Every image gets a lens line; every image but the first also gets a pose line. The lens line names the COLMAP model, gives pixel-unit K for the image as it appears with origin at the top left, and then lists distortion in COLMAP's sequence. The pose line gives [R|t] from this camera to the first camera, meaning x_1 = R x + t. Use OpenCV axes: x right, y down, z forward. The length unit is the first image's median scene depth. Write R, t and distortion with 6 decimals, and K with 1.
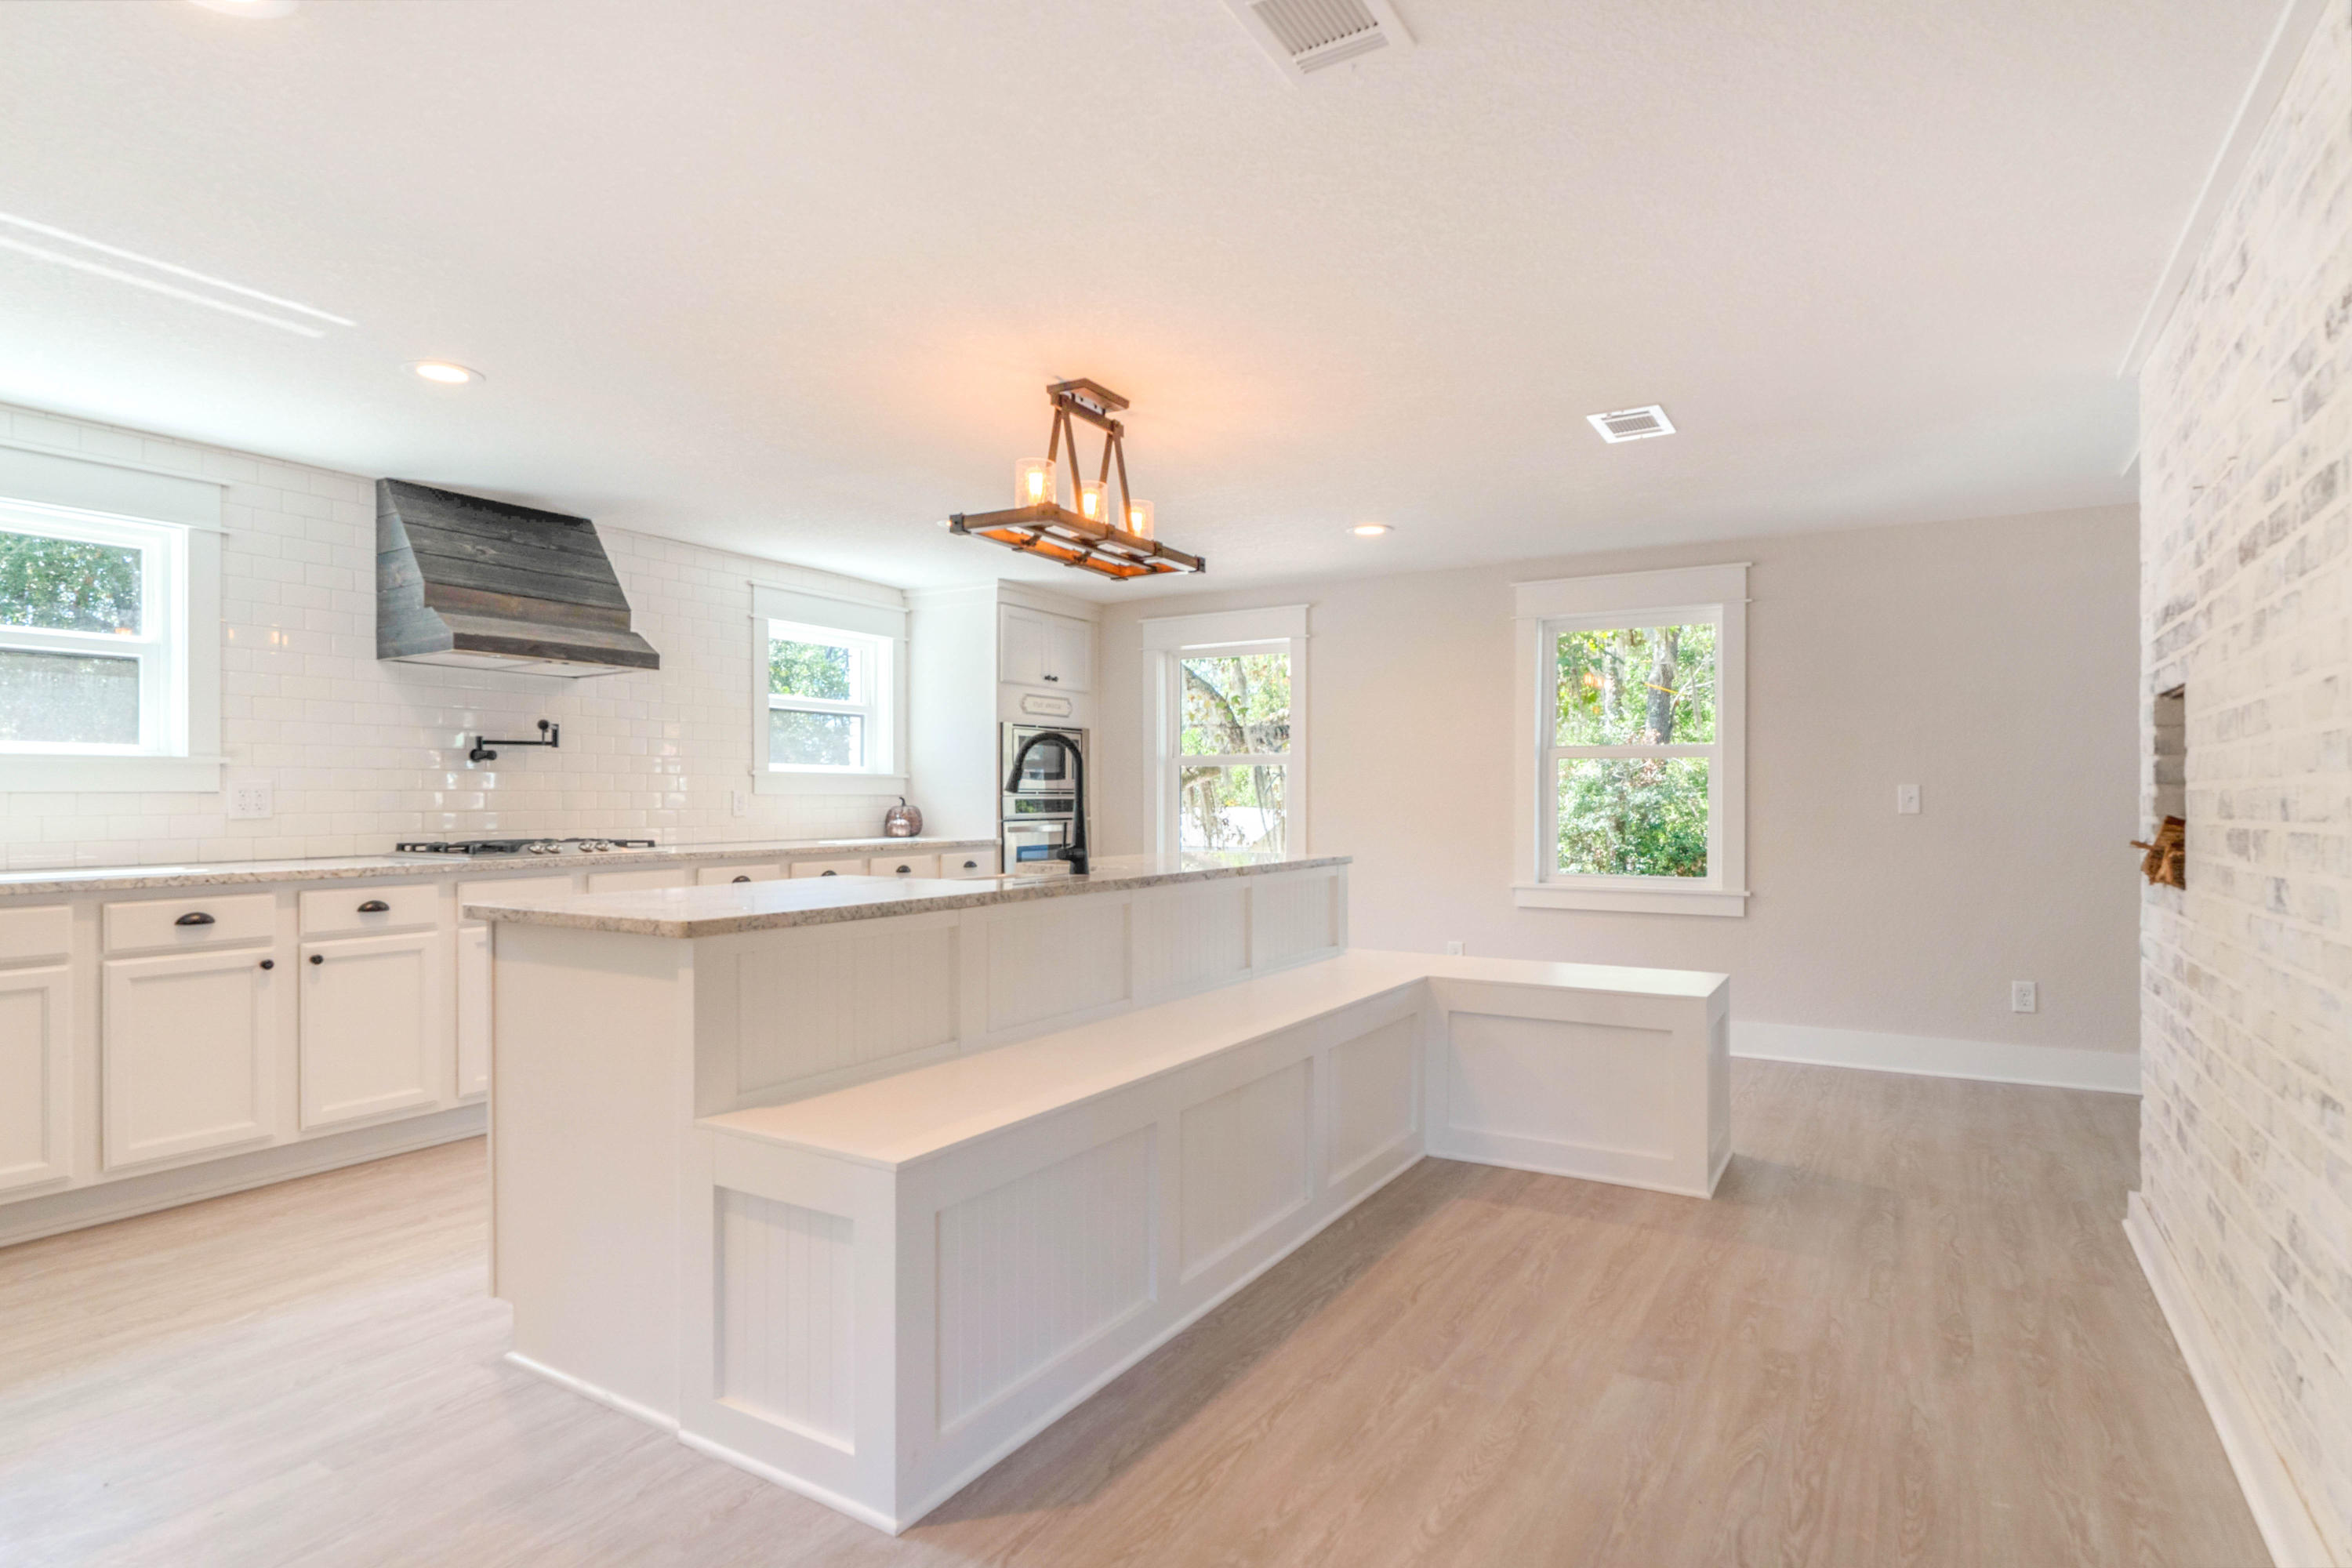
lens RADIAL K [[1232.1, 0, 1155.5], [0, 1232.1, 791.2], [0, 0, 1]] dist [-0.002314, -0.000050]
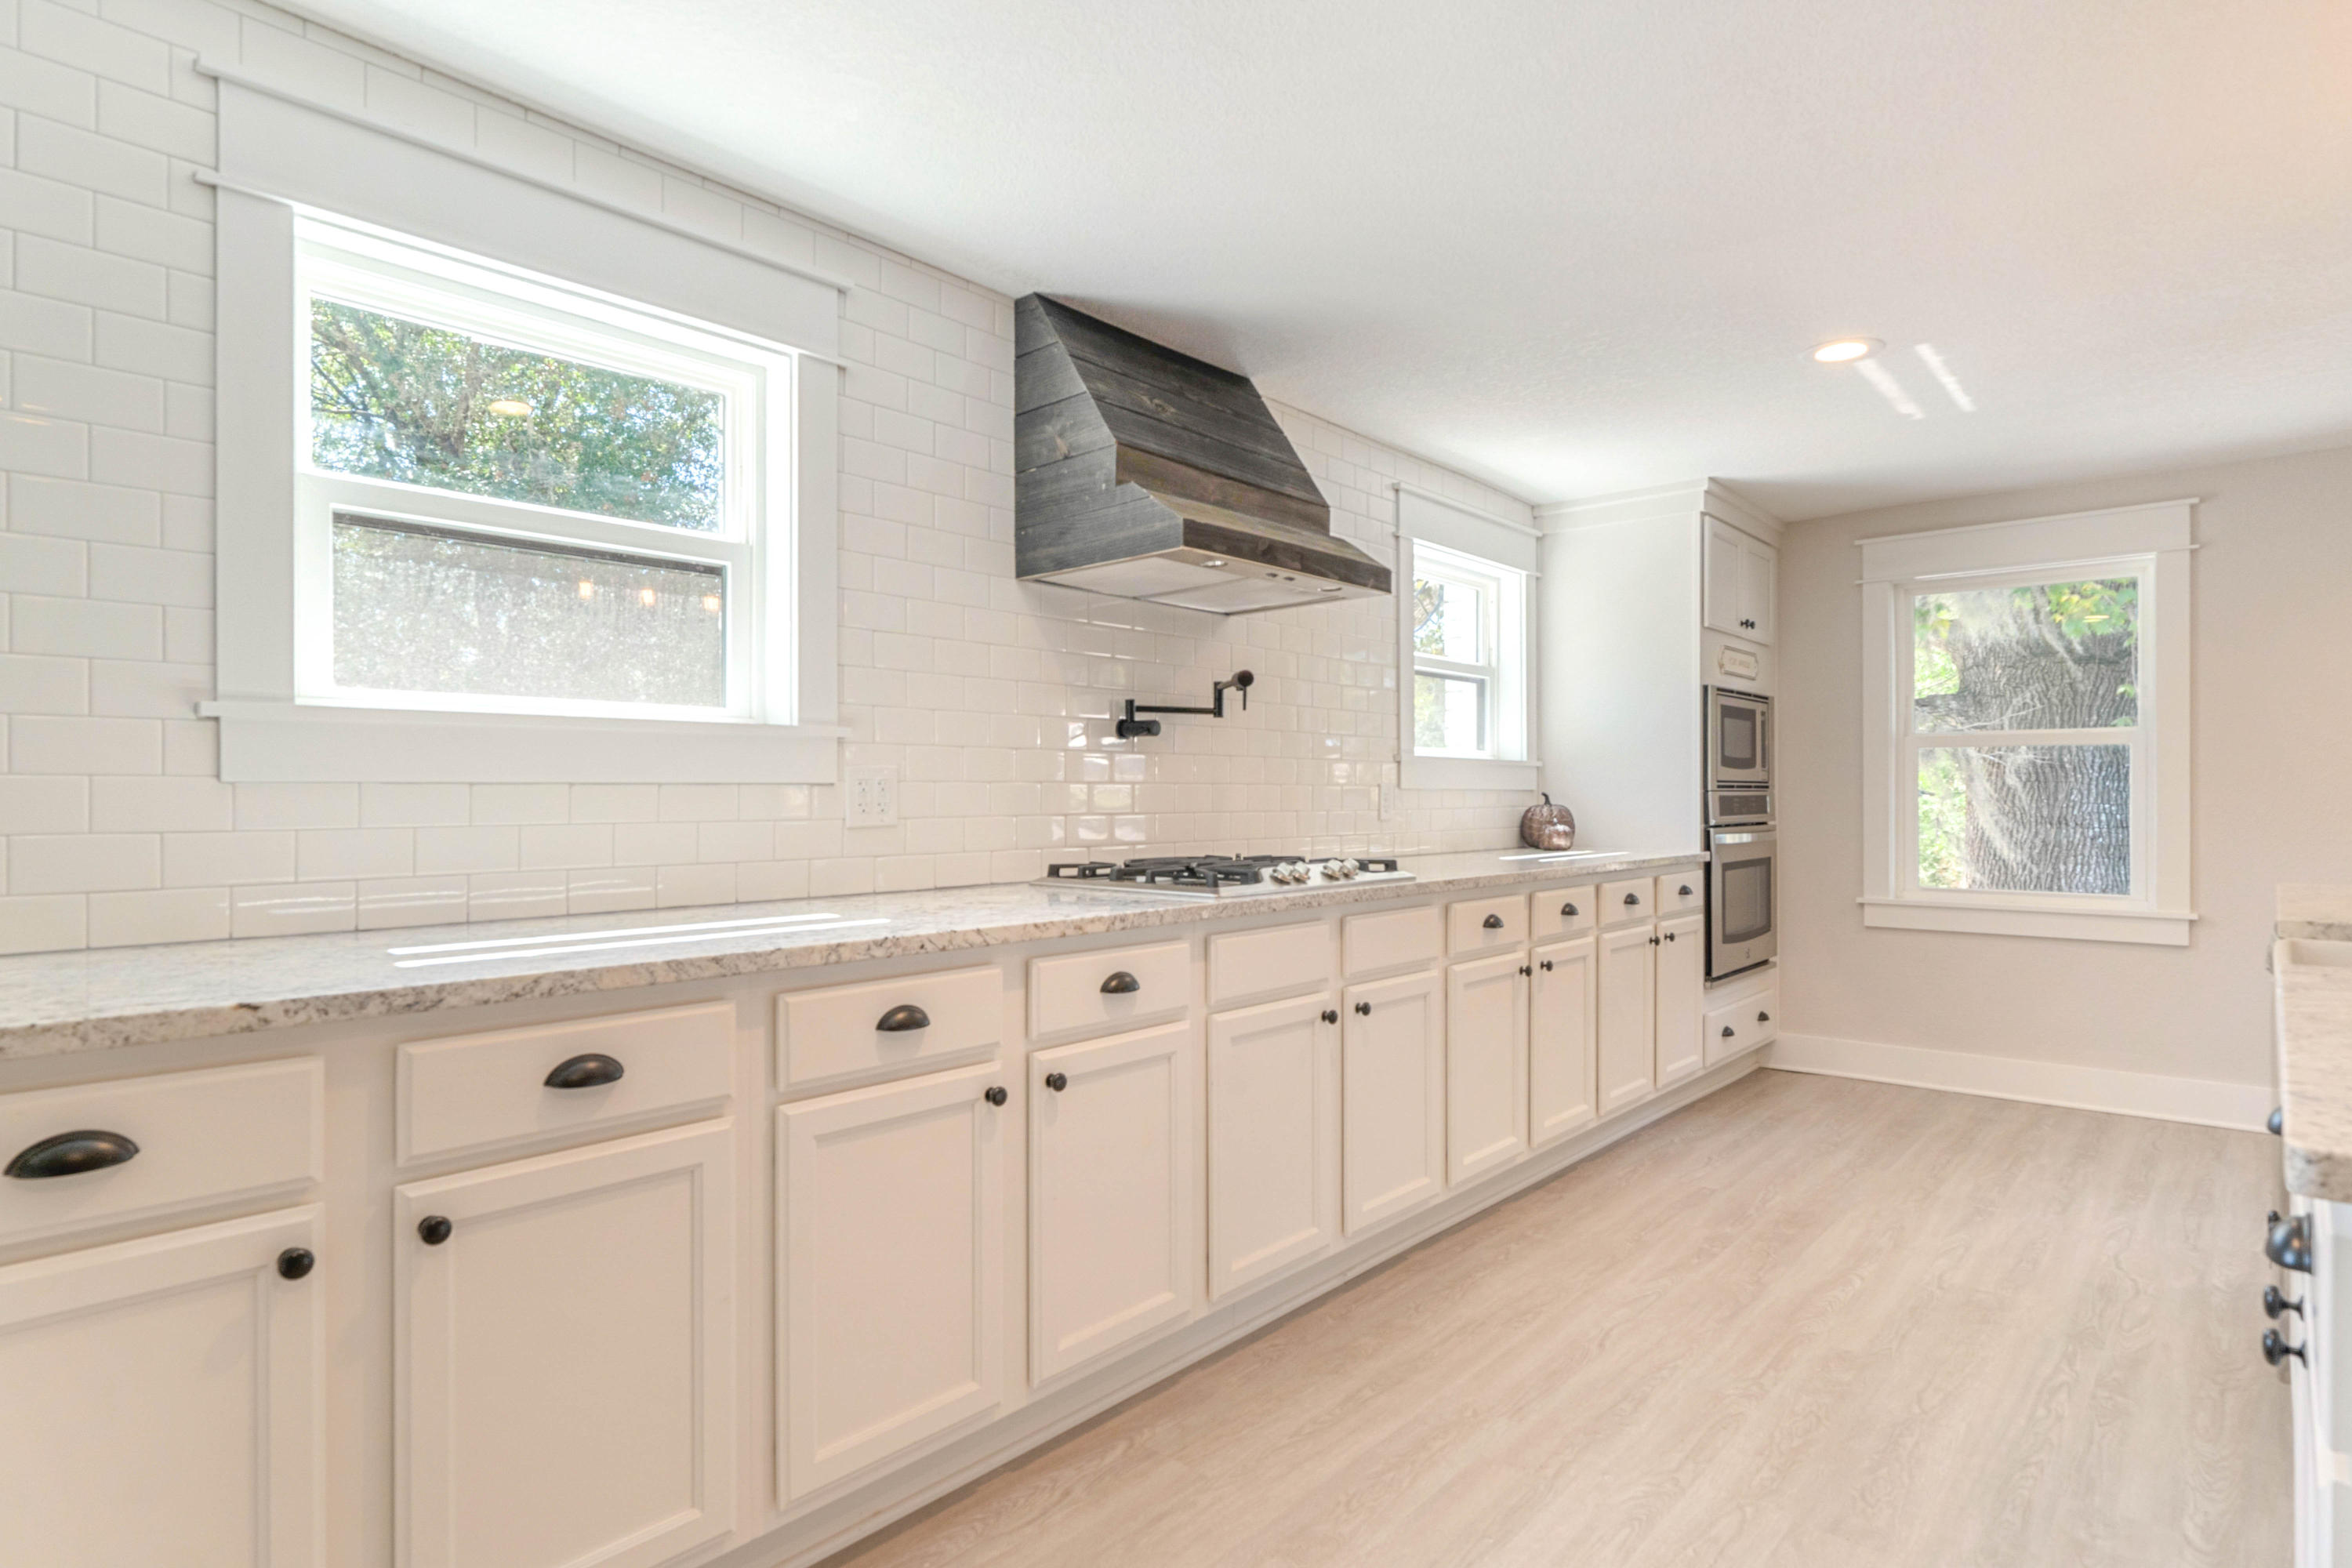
lens RADIAL K [[1242.8, 0, 1170.0], [0, 1242.8, 779.9], [0, 0, 1]] dist [-0.002734, 0.000448]
pose [[0.985825, -0.002888, -0.167751, -0.486062], [0.001664, 0.999971, -0.007436, 0.003787], [0.167767, 0.007051, 0.985801, 0.409238]]
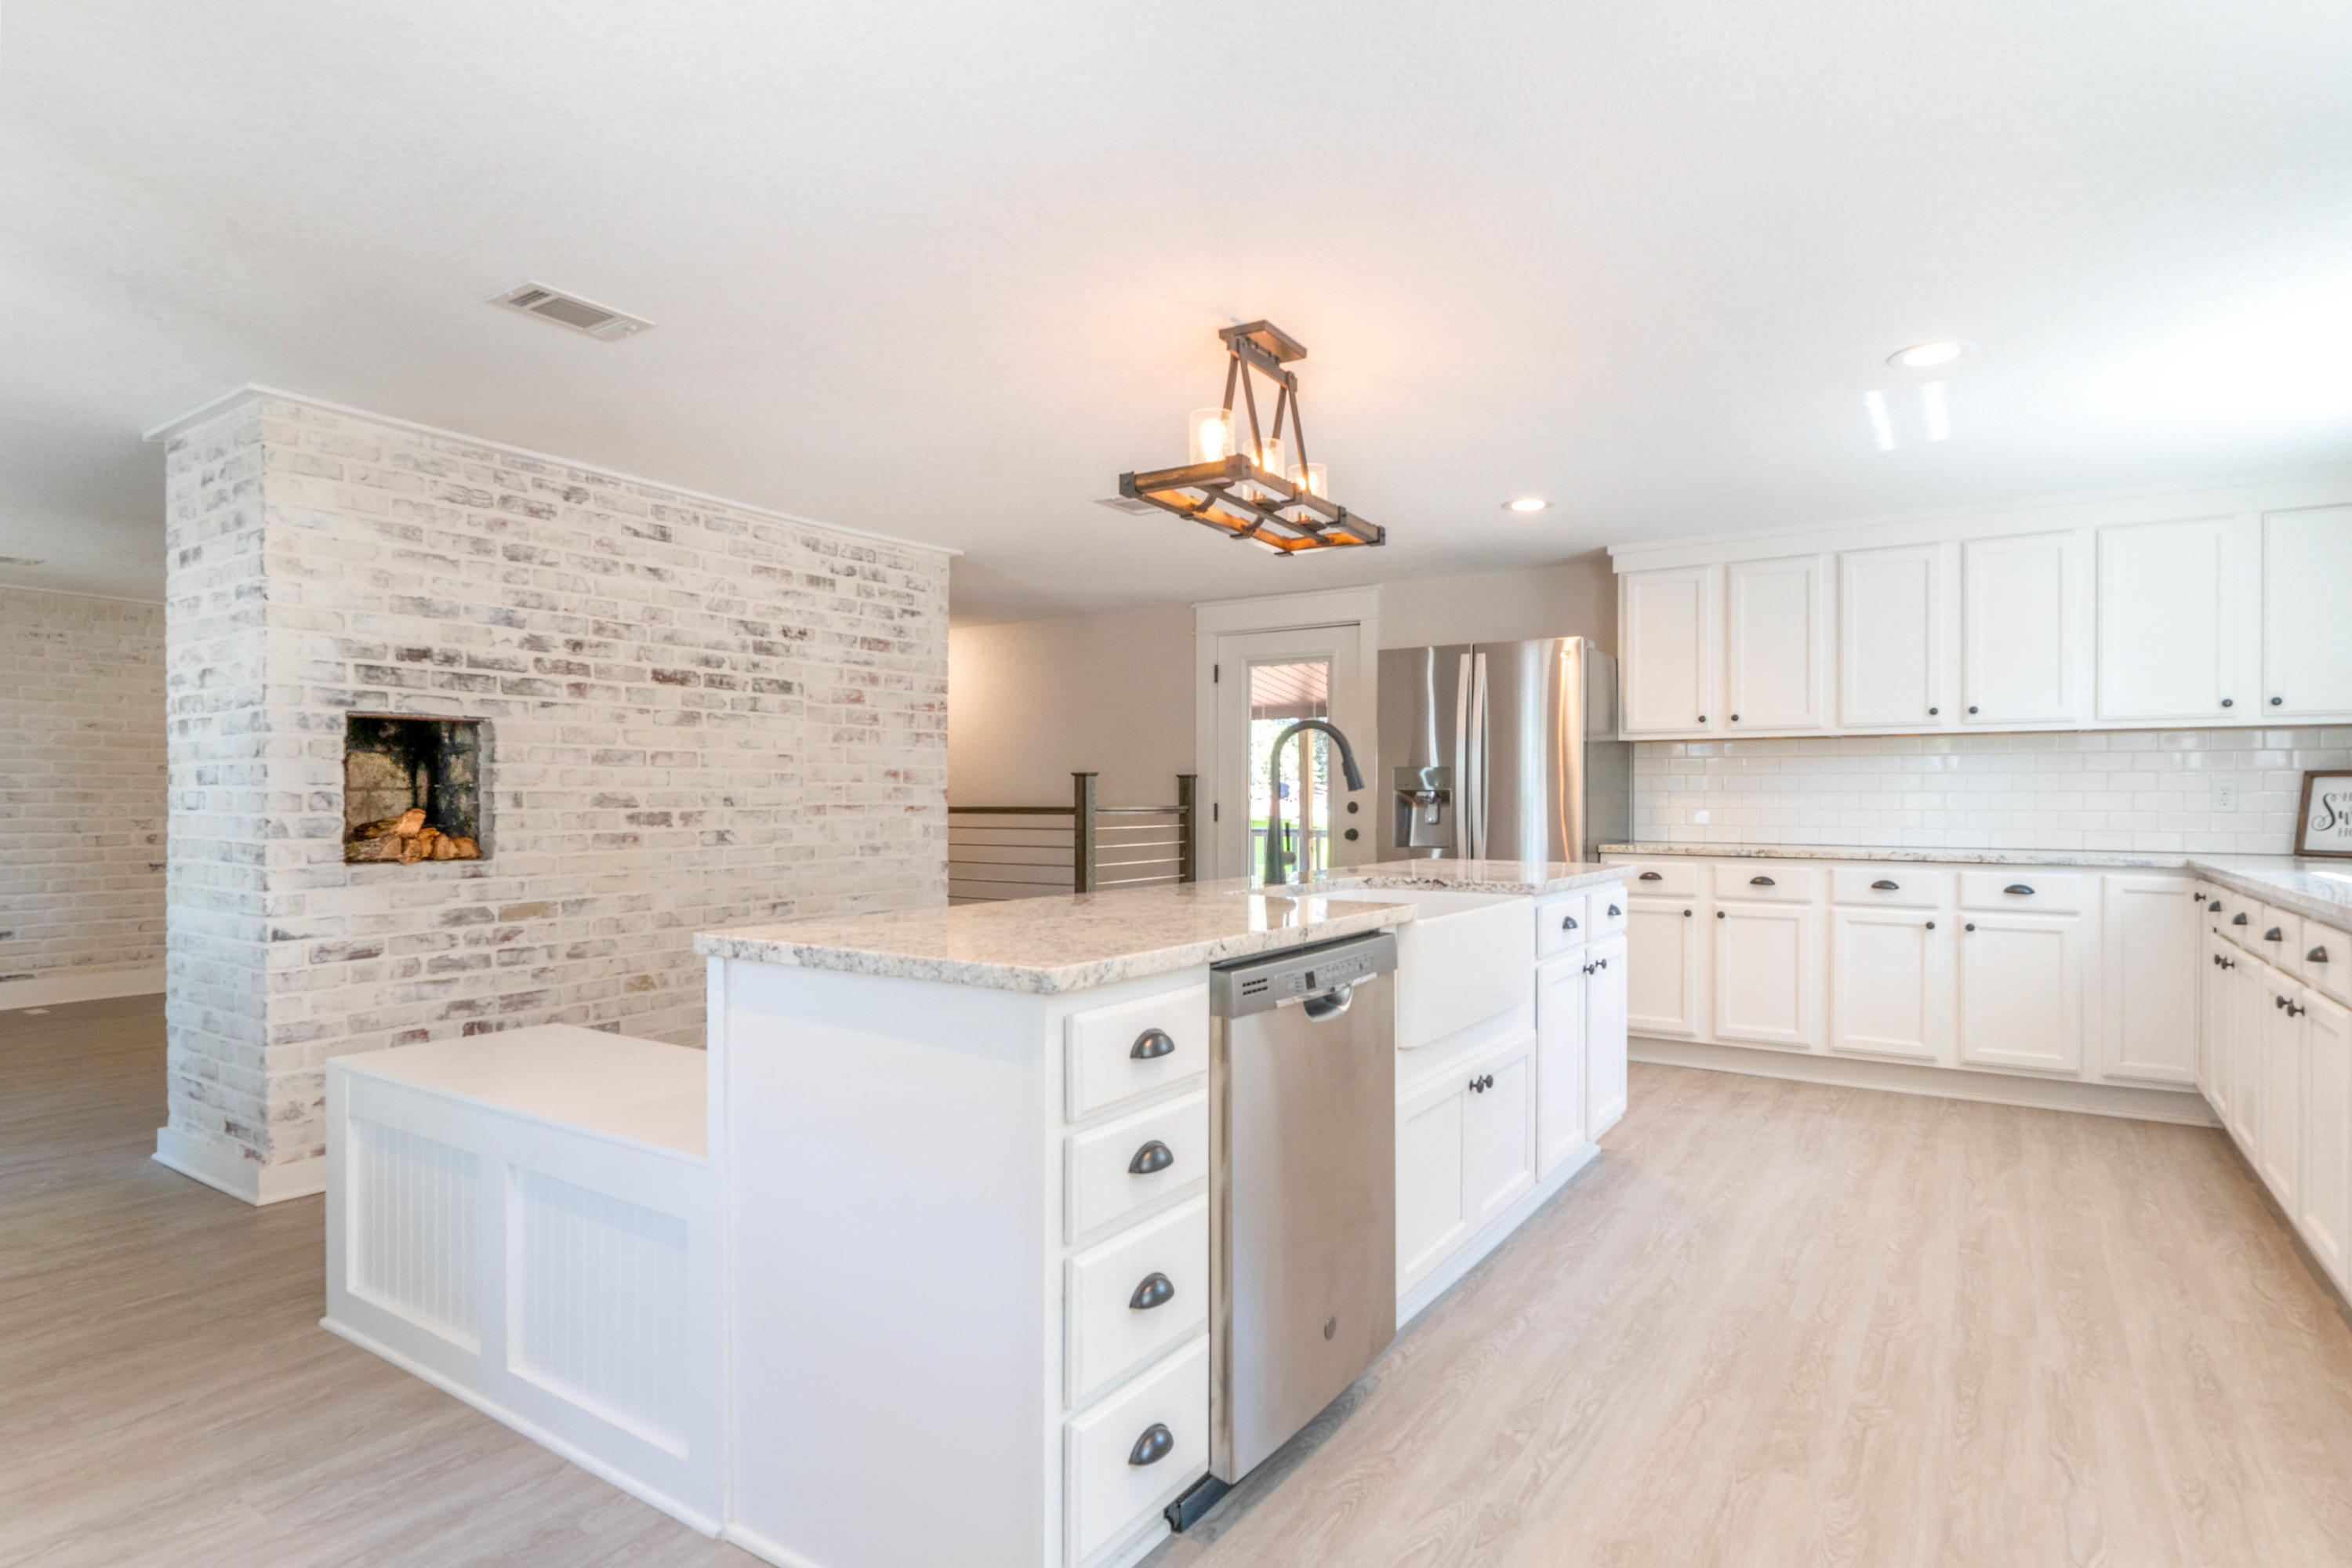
lens RADIAL K [[1229.5, 0, 1164.6], [0, 1229.5, 805.0], [0, 0, 1]] dist [-0.005258, -0.001189]
pose [[-0.999424, -0.000614, 0.033936, -0.012524], [-0.000608, 1.000000, 0.000185, 0.010059], [-0.033936, 0.000165, -0.999424, 1.607240]]
